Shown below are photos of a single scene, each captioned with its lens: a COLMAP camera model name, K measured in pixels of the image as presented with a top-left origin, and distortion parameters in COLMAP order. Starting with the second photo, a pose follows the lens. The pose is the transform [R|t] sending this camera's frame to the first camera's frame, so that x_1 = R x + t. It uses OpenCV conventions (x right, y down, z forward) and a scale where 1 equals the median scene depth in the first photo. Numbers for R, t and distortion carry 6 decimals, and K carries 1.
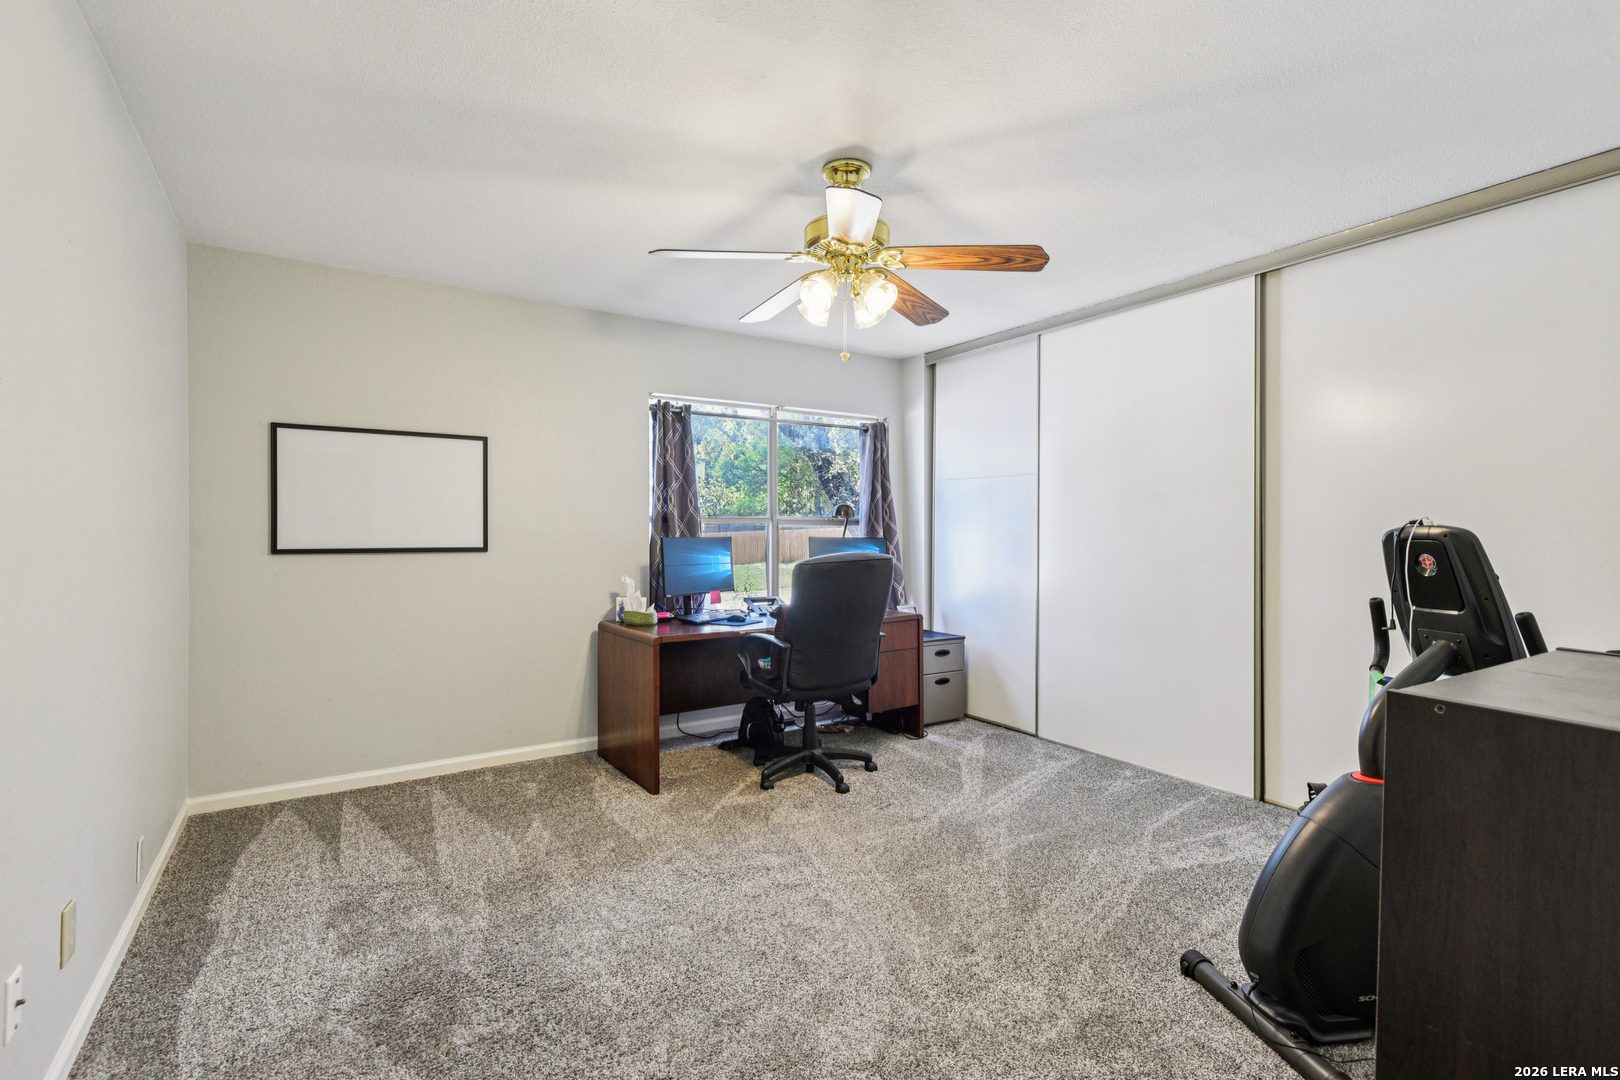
lens RADIAL K [[744.8, 0, 813.7], [0, 744.8, 536.1], [0, 0, 1]] dist [0.004334, -0.005546]
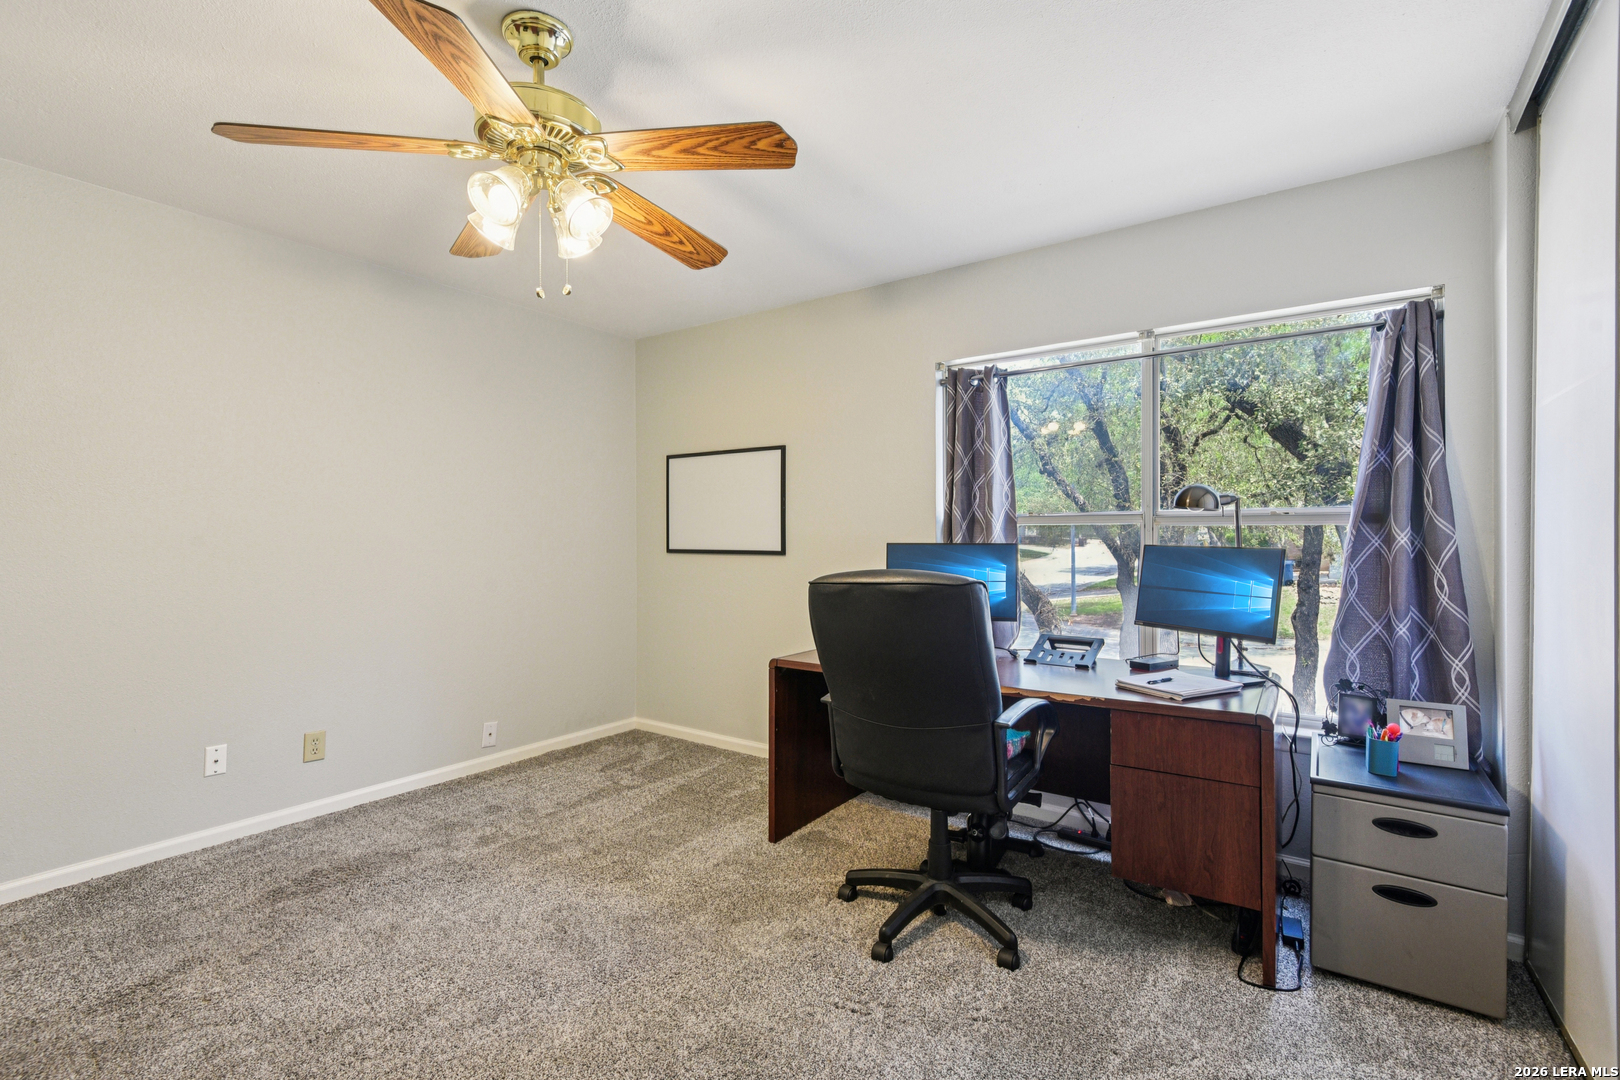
lens RADIAL K [[744.8, 0, 809.6], [0, 744.8, 540.2], [0, 0, 1]] dist [0.004334, -0.005546]
pose [[0.349665, 0.010690, -0.936814, 0.553109], [0.001031, 0.999930, 0.011795, -0.012568], [0.936874, -0.005090, 0.349630, 0.671938]]
